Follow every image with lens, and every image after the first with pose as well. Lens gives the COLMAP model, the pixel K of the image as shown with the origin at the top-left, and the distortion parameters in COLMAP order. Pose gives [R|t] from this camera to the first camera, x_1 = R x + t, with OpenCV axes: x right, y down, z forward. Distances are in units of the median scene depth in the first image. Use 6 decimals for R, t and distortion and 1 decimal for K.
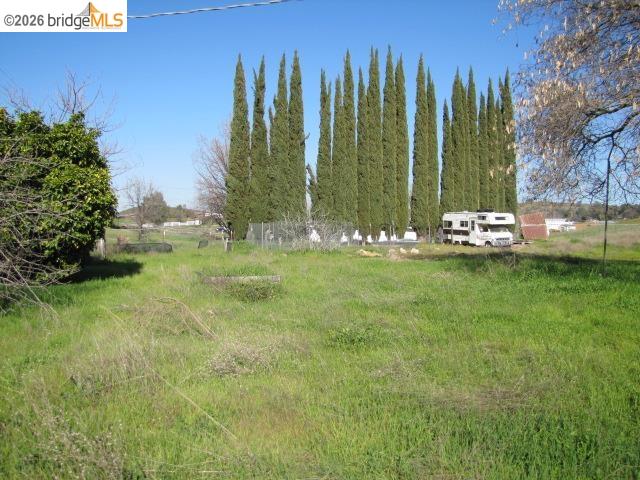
lens RADIAL K [[537.2, 0, 320.7], [0, 537.2, 237.6], [0, 0, 1]] dist [-0.182885, 0.159446]
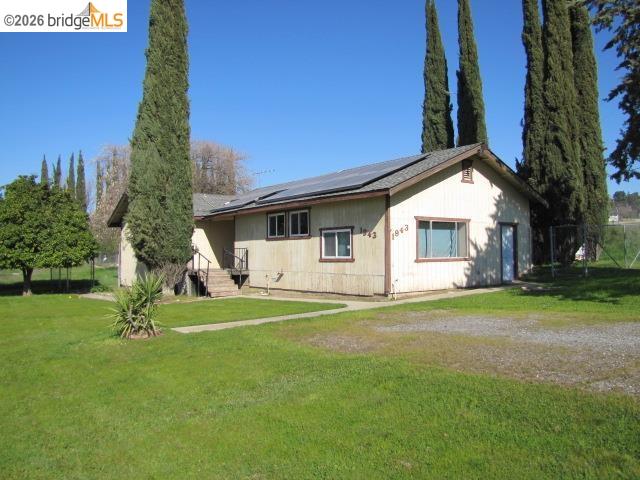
lens RADIAL K [[537.2, 0, 320.7], [0, 537.2, 237.6], [0, 0, 1]] dist [-0.182885, 0.159446]
pose [[0.976784, -0.022168, 0.213079, 0.441693], [0.030188, 0.998950, -0.034457, 0.009829], [-0.212091, 0.040089, 0.976427, -1.009057]]
